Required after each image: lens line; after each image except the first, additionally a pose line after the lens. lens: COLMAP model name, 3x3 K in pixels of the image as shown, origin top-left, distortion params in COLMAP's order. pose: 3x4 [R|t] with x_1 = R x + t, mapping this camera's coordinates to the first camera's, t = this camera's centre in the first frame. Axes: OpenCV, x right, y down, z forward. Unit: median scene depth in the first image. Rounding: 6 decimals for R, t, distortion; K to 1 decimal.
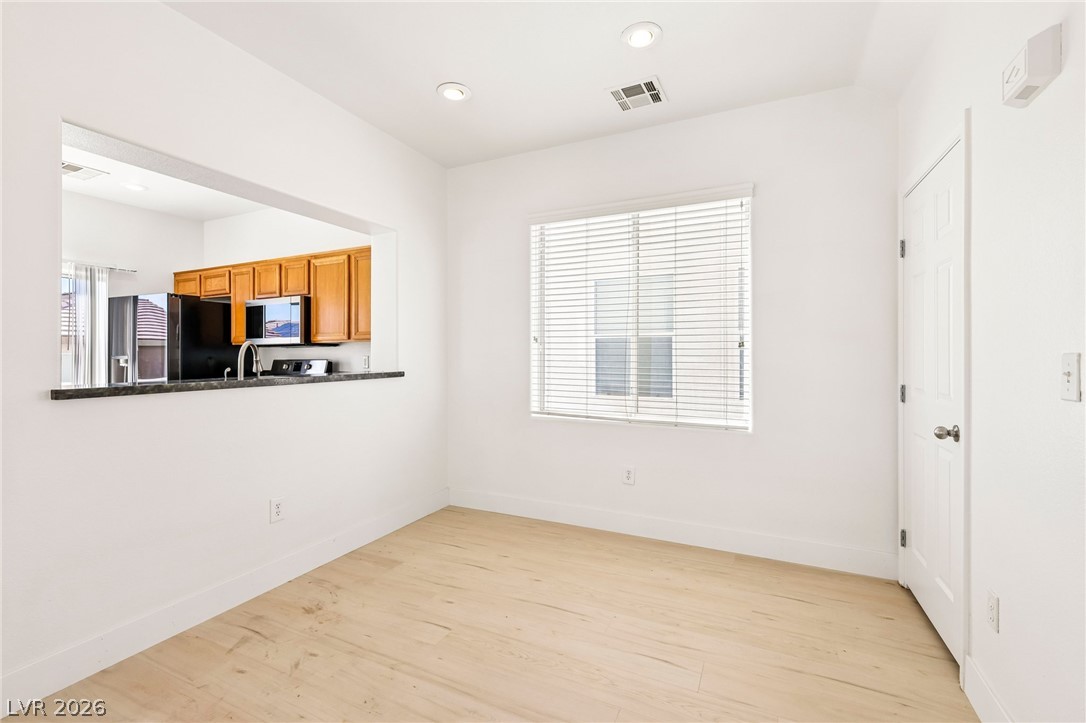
lens RADIAL K [[471.8, 0, 548.9], [0, 471.8, 345.2], [0, 0, 1]] dist [0.009754, -0.000070]
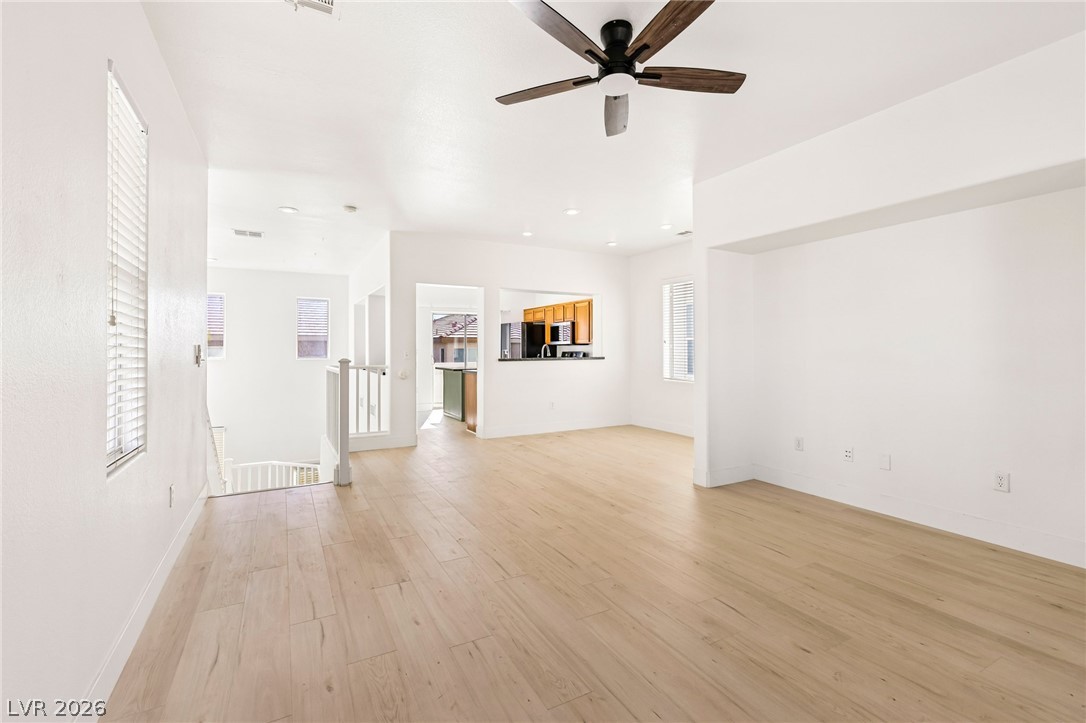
lens RADIAL K [[471.8, 0, 534.8], [0, 471.8, 343.1], [0, 0, 1]] dist [0.009754, -0.000070]
pose [[0.801920, -0.005030, -0.597411, 0.799469], [0.009466, 0.999946, 0.004288, -0.023679], [0.597357, -0.009094, 0.801924, -1.041330]]
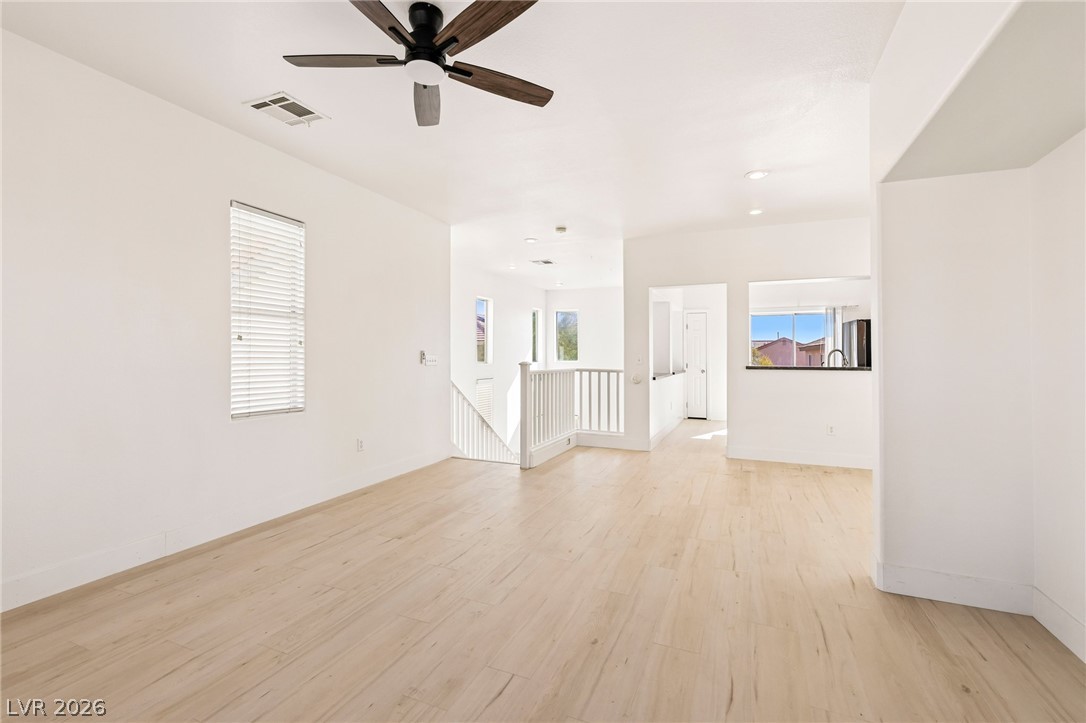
lens RADIAL K [[471.8, 0, 549.7], [0, 471.8, 354.4], [0, 0, 1]] dist [0.009754, -0.000070]
pose [[0.051022, 0.005363, -0.998683, 1.144697], [0.013718, 0.999887, 0.006070, -0.010616], [0.998603, -0.014009, 0.050943, -0.283488]]
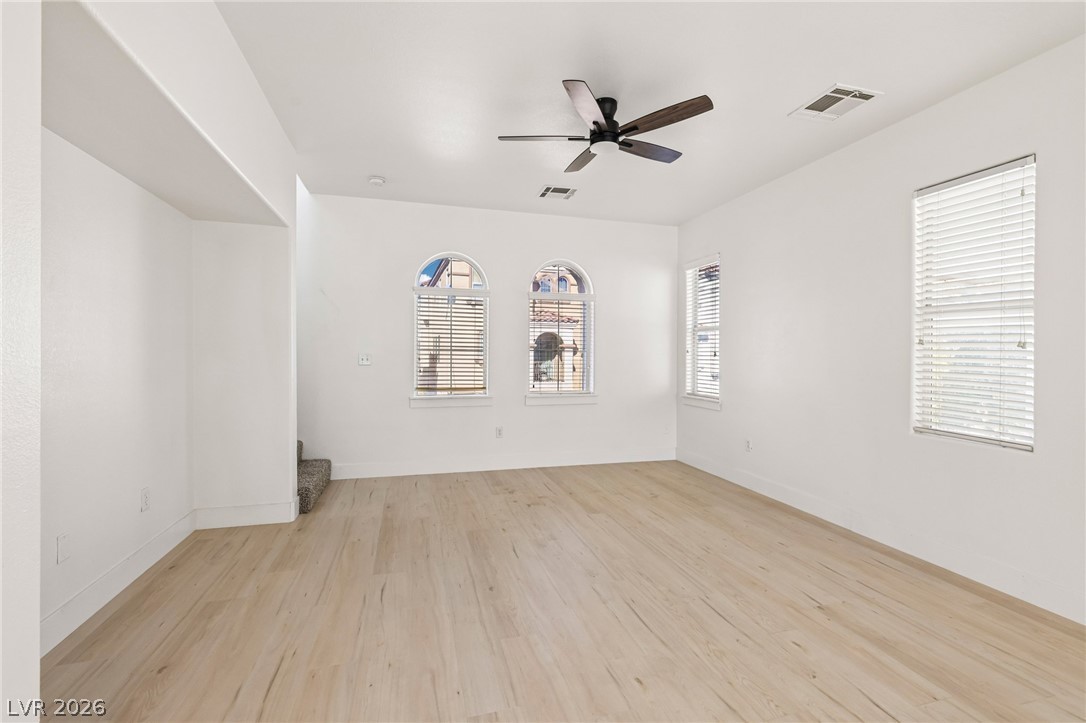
lens RADIAL K [[471.8, 0, 540.8], [0, 471.8, 358.4], [0, 0, 1]] dist [0.009754, -0.000070]
pose [[-0.663545, -0.008937, 0.748083, -0.098835], [-0.020733, 0.999764, -0.006446, 0.001852], [-0.747849, -0.019788, -0.663574, 0.259250]]
